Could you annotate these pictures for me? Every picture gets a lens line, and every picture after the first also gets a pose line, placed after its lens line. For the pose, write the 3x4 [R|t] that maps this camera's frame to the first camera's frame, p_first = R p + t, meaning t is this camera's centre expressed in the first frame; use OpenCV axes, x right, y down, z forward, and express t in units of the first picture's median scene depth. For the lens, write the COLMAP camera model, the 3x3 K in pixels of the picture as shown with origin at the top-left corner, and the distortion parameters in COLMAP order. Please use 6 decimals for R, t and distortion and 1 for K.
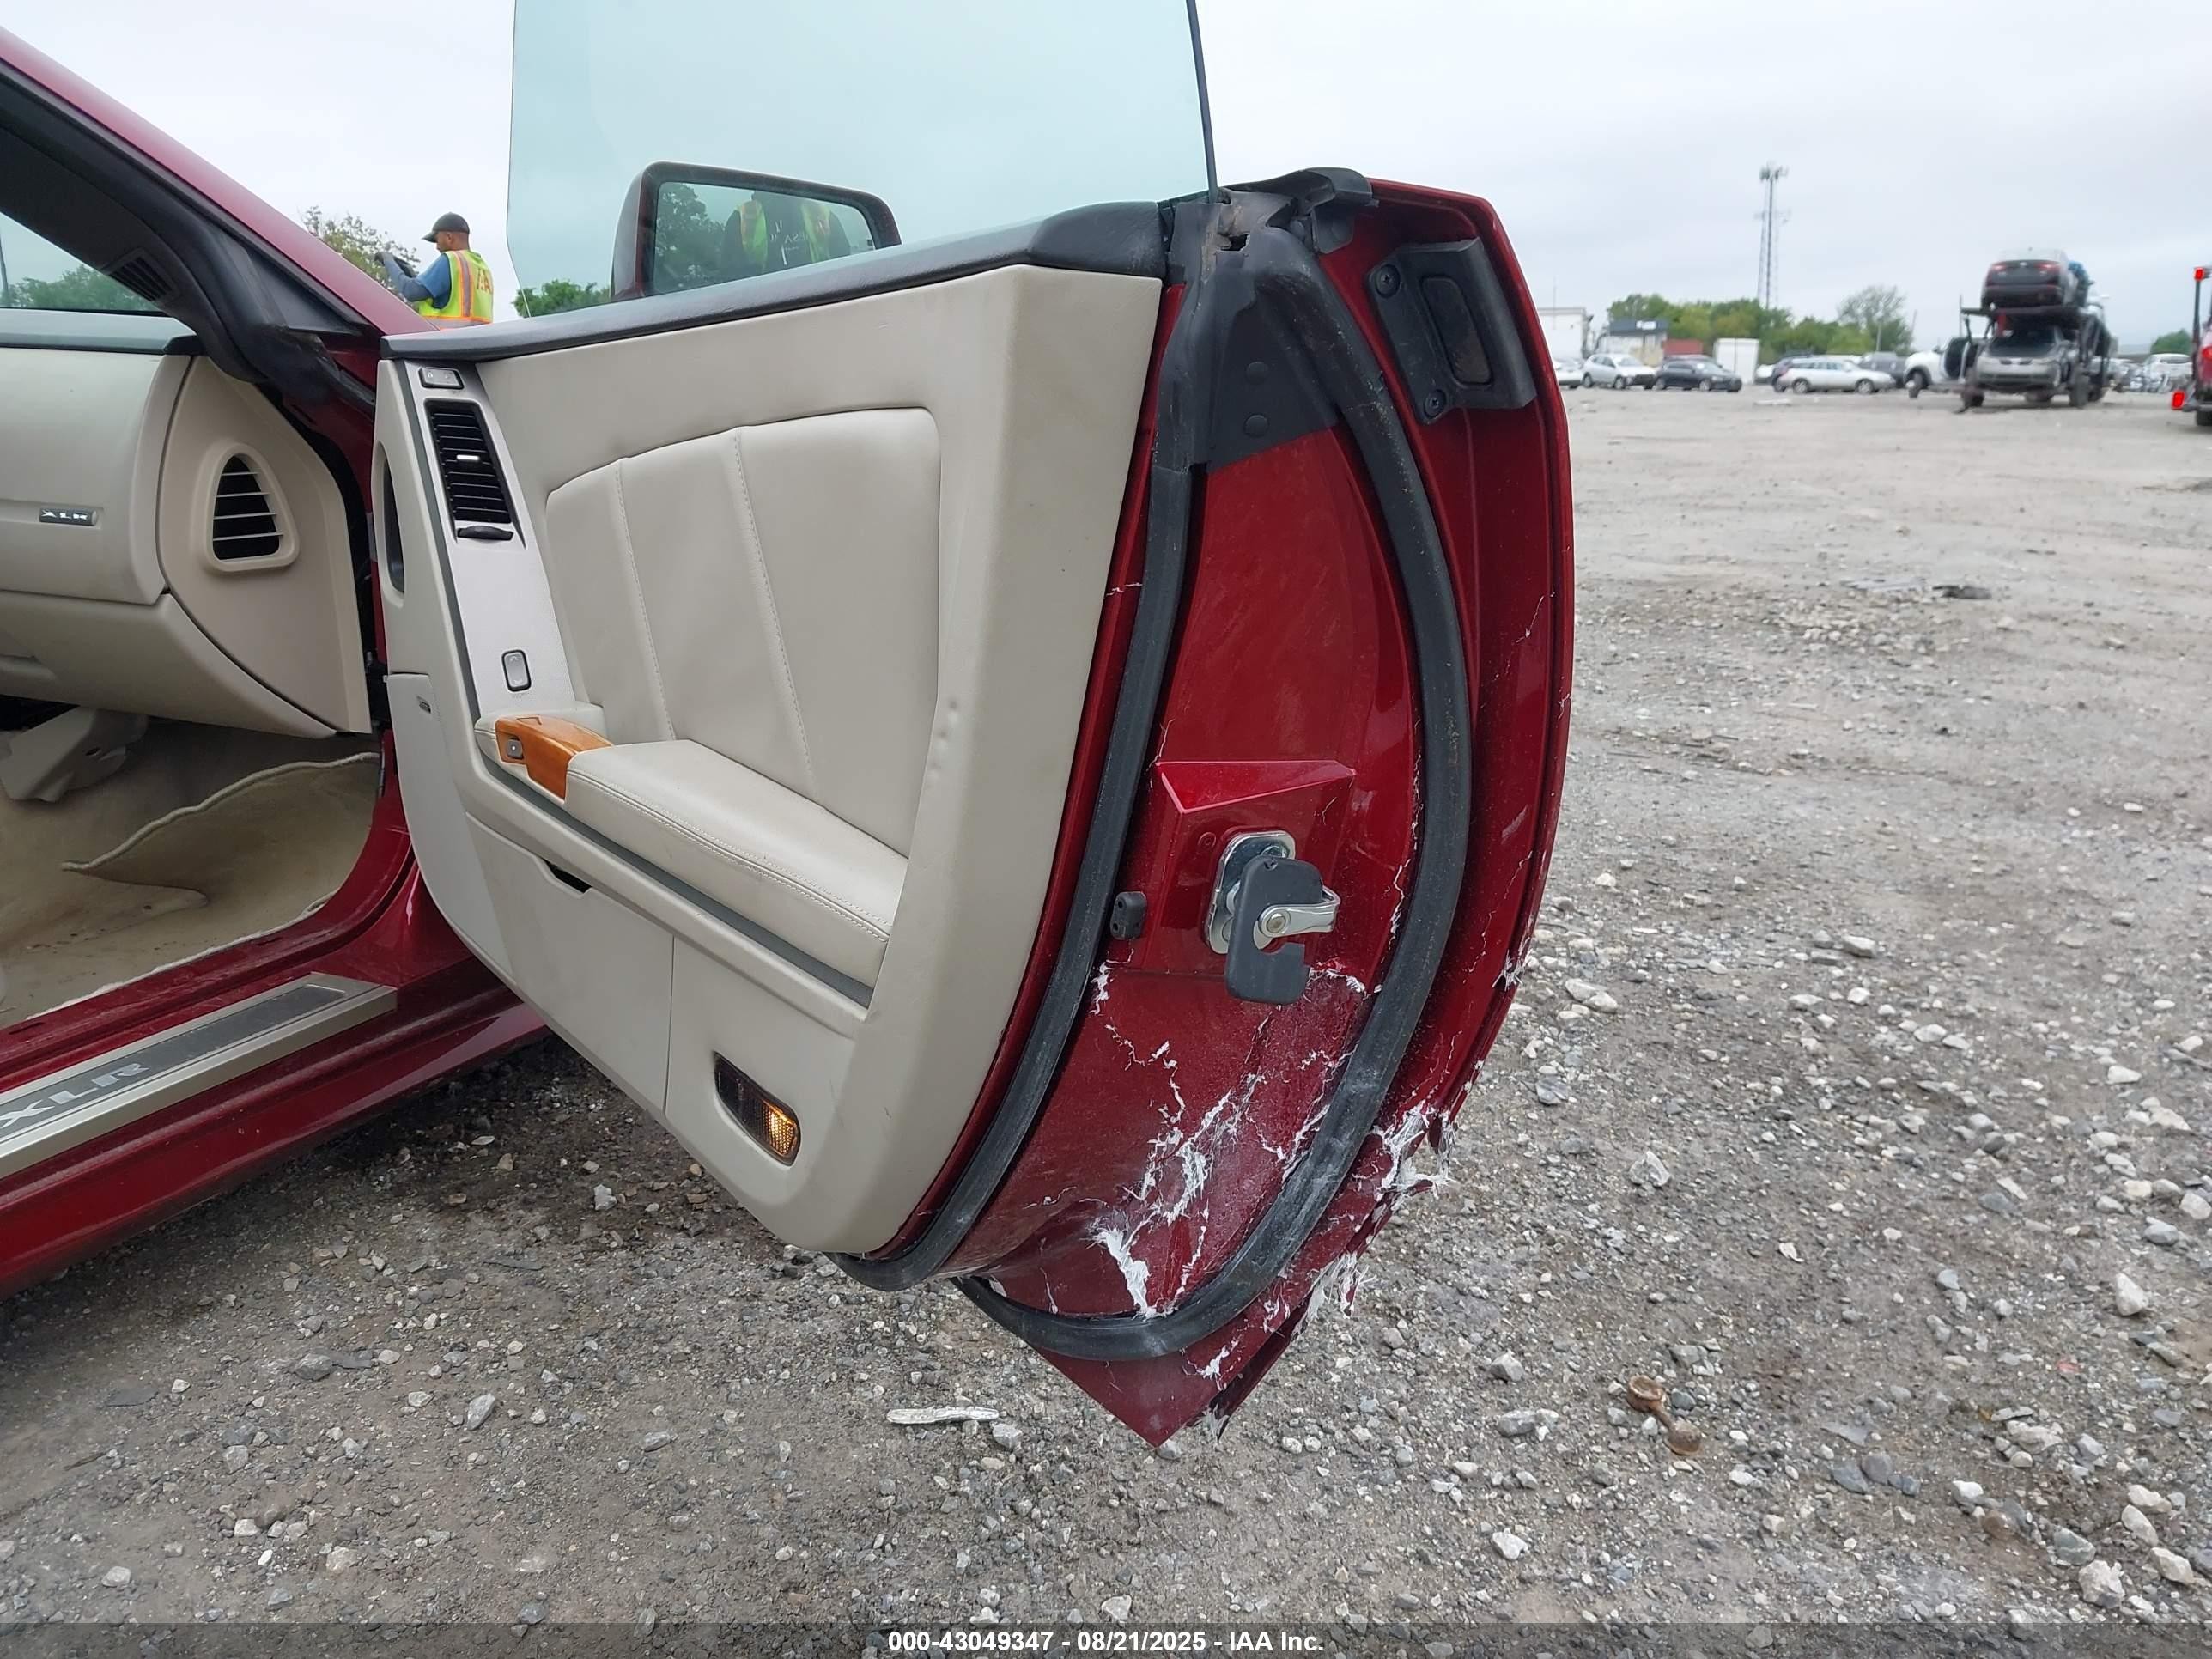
lens RADIAL K [[1753.1, 0, 1100.5], [0, 1753.1, 832.1], [0, 0, 1]] dist [0.030560, -0.025412]
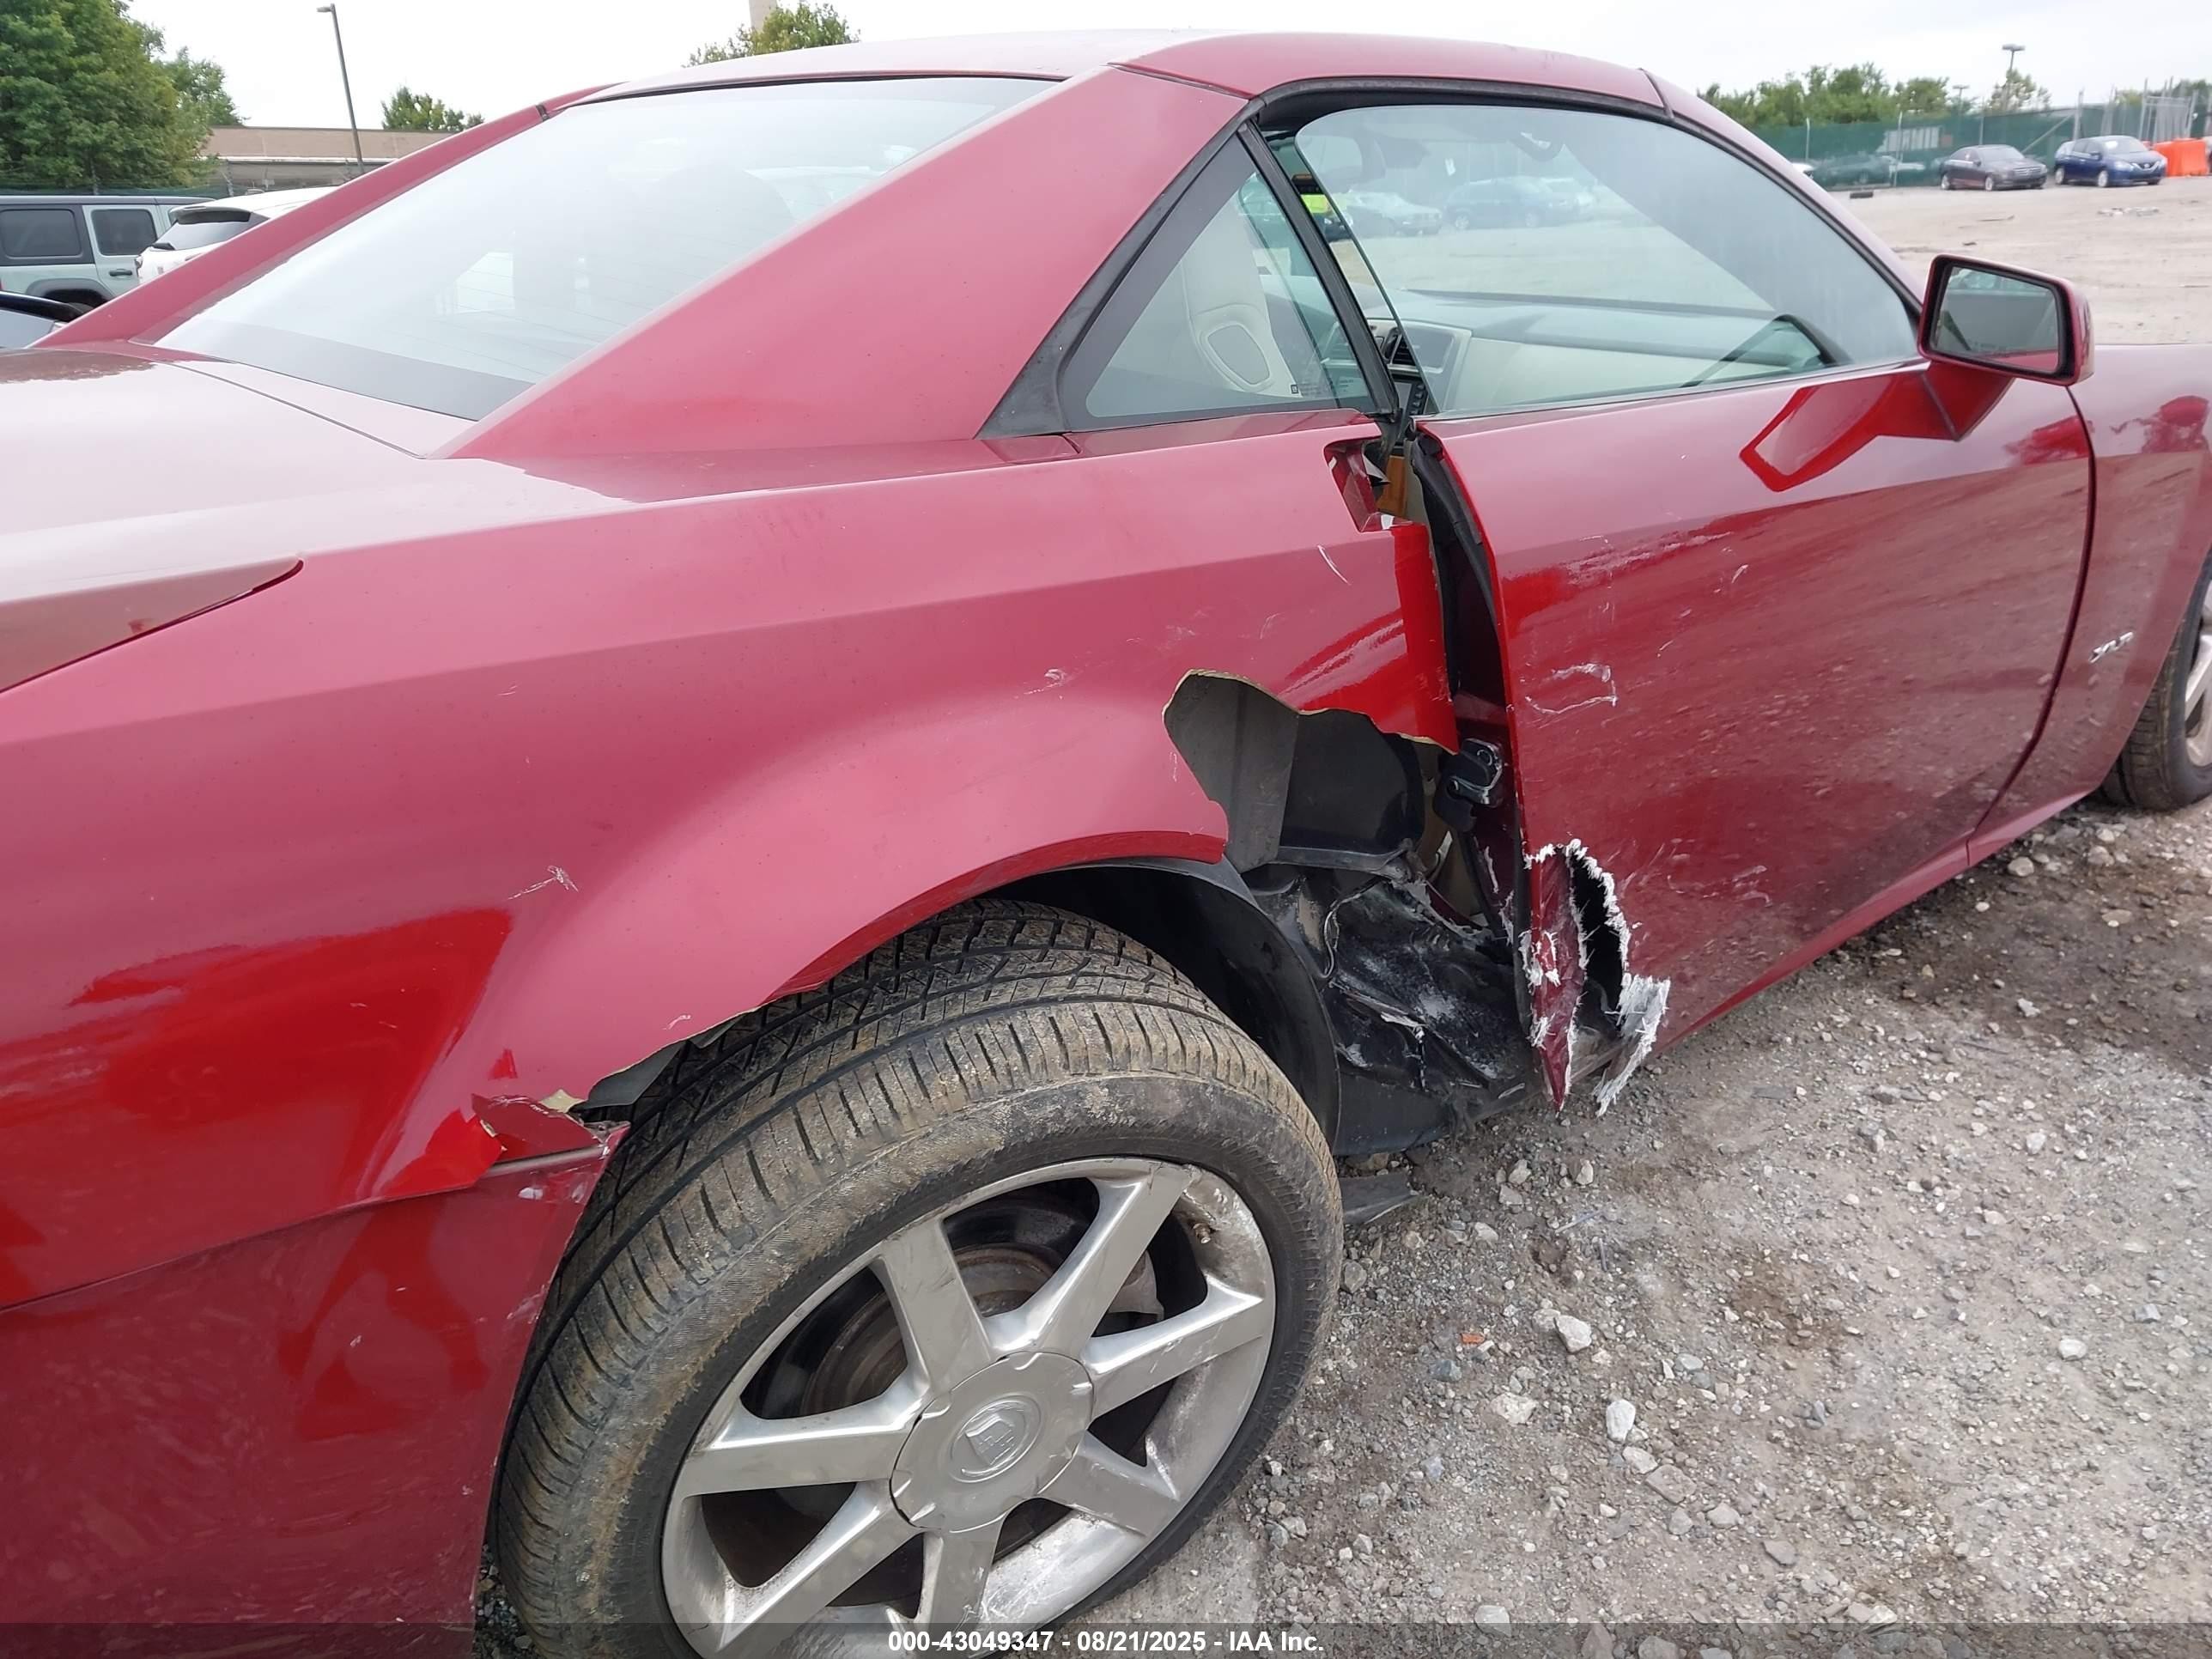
lens RADIAL K [[1753.1, 0, 1089.9], [0, 1753.1, 828.2], [0, 0, 1]] dist [0.030560, -0.025412]
pose [[0.908647, 0.101213, -0.405113, -0.475295], [-0.059103, 0.991586, 0.115172, -0.045707], [0.413361, -0.080707, 0.906983, -0.583008]]
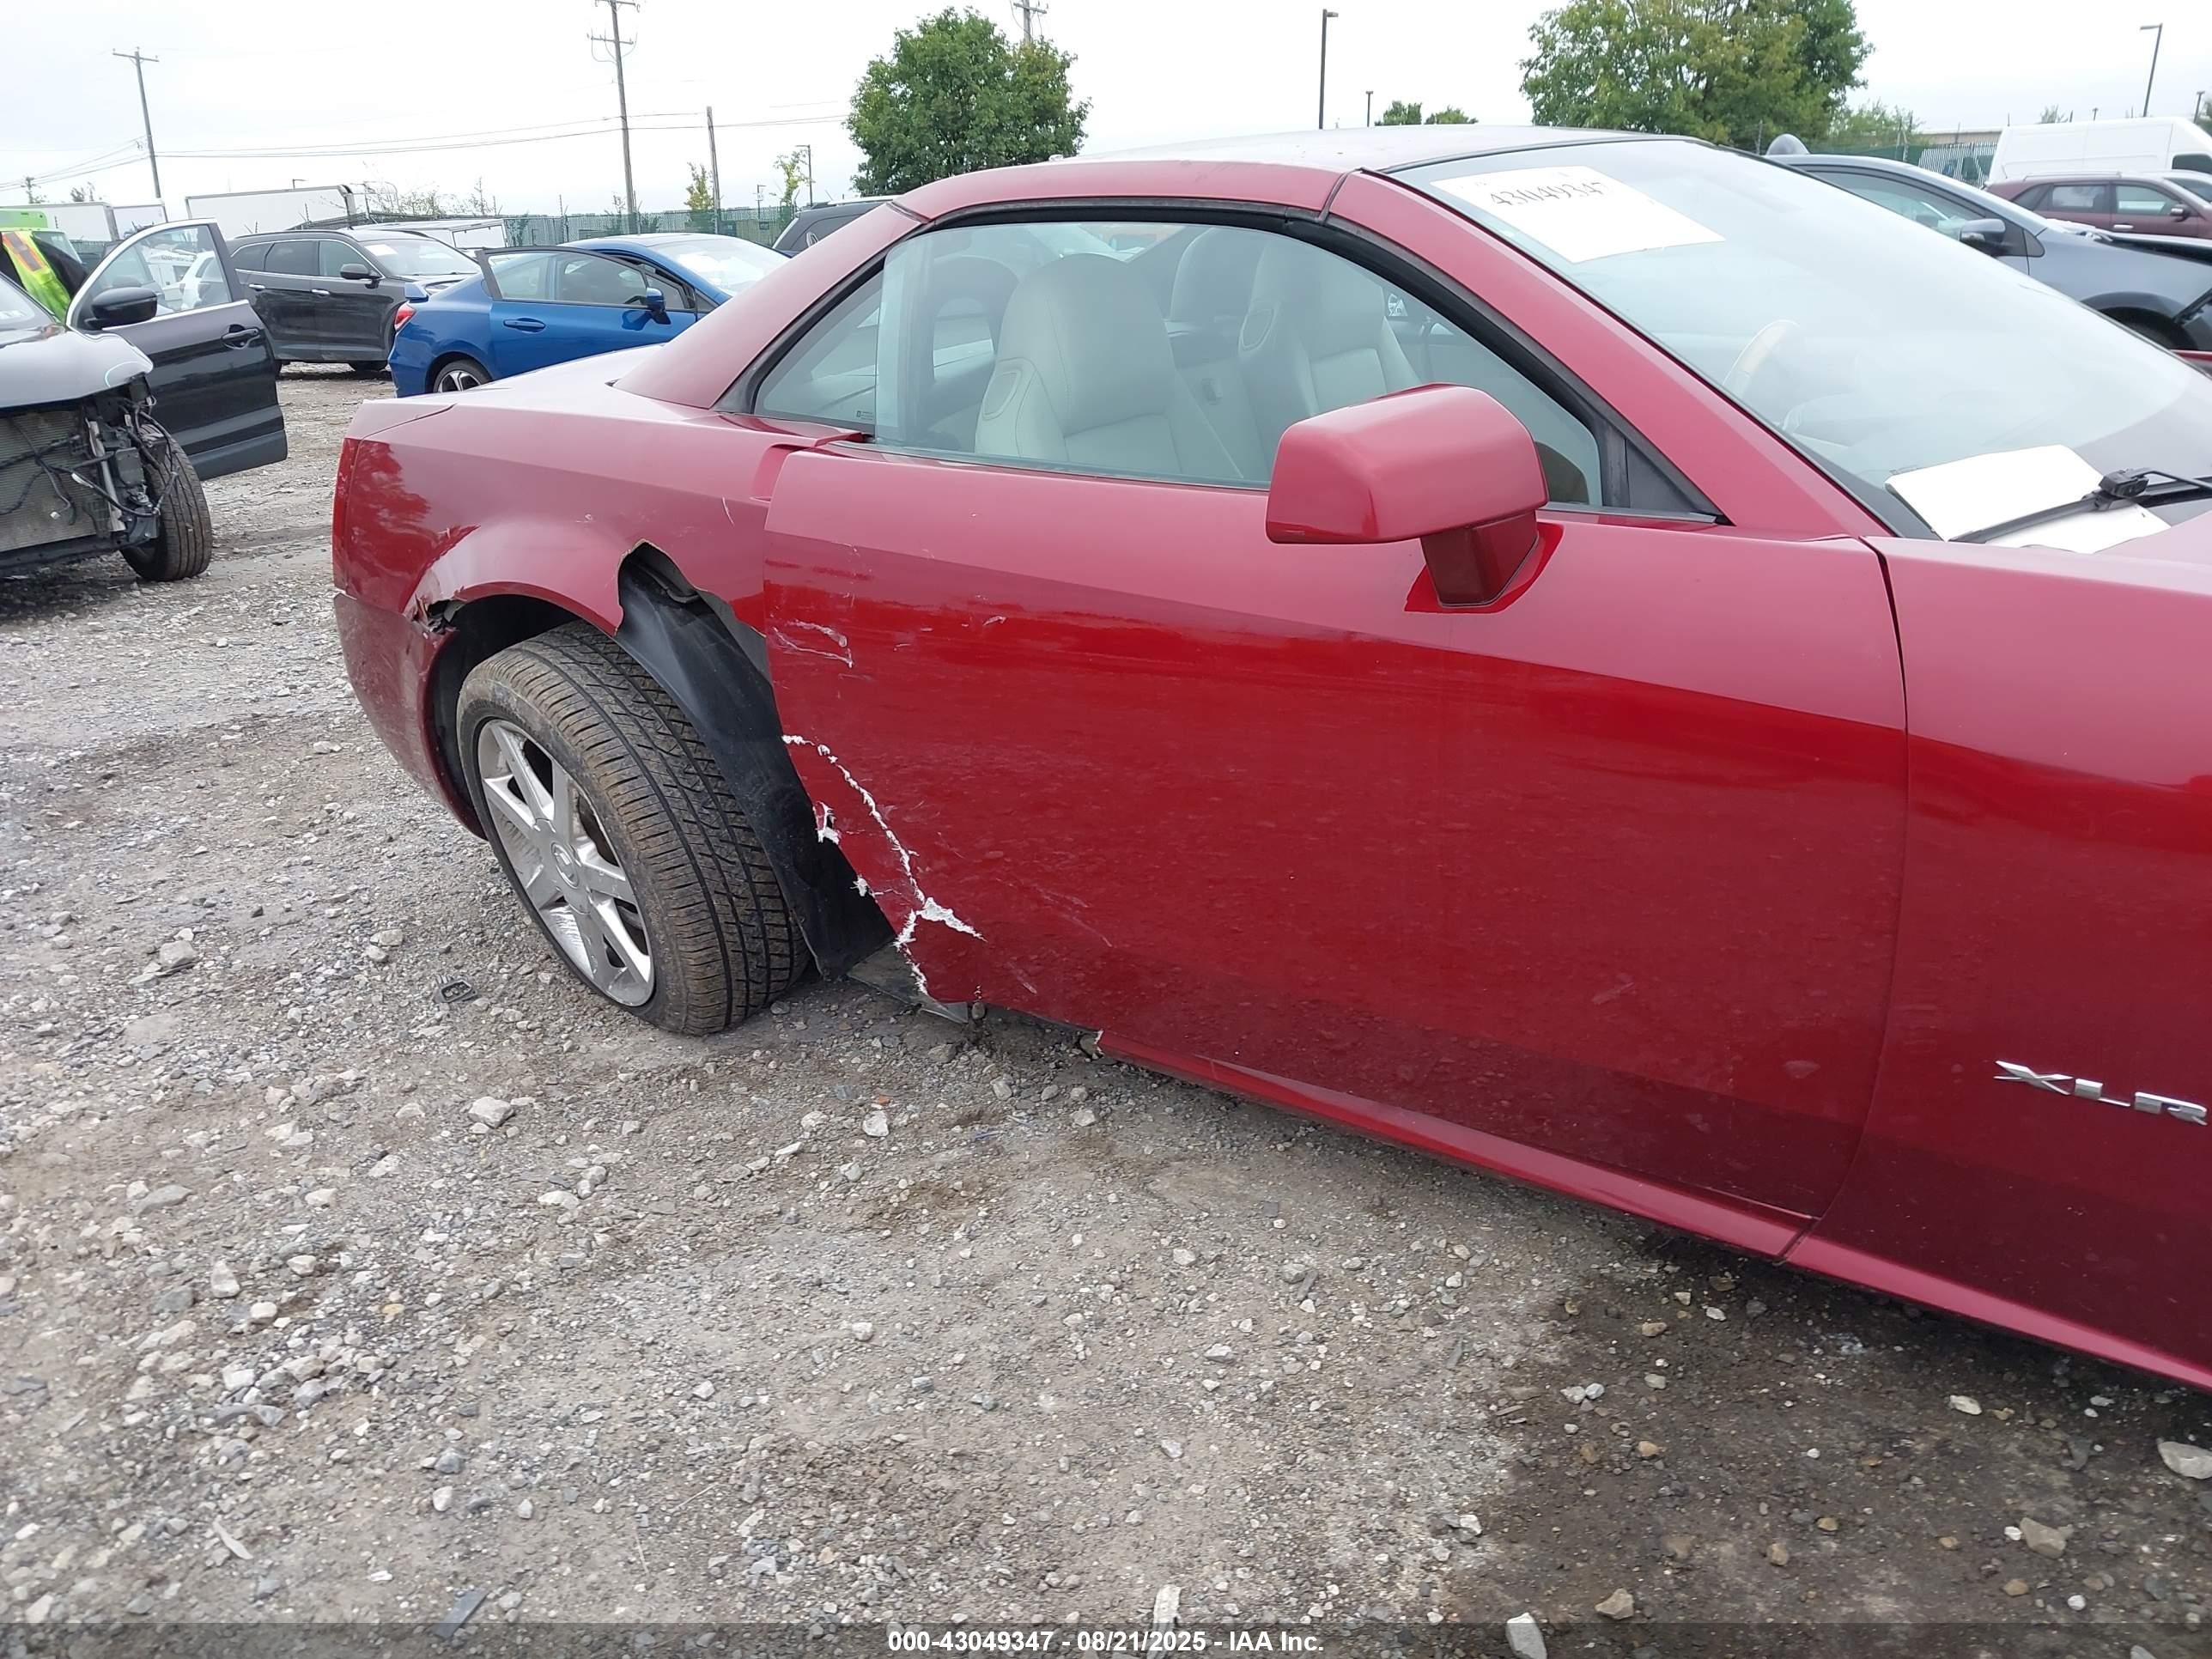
lens RADIAL K [[1753.1, 0, 1131.1], [0, 1753.1, 868.8], [0, 0, 1]] dist [0.030560, -0.025412]
pose [[-0.225228, 0.337673, -0.913920, 0.727842], [-0.205831, 0.900360, 0.383388, -0.477026], [0.952316, 0.274462, -0.133282, 0.976784]]
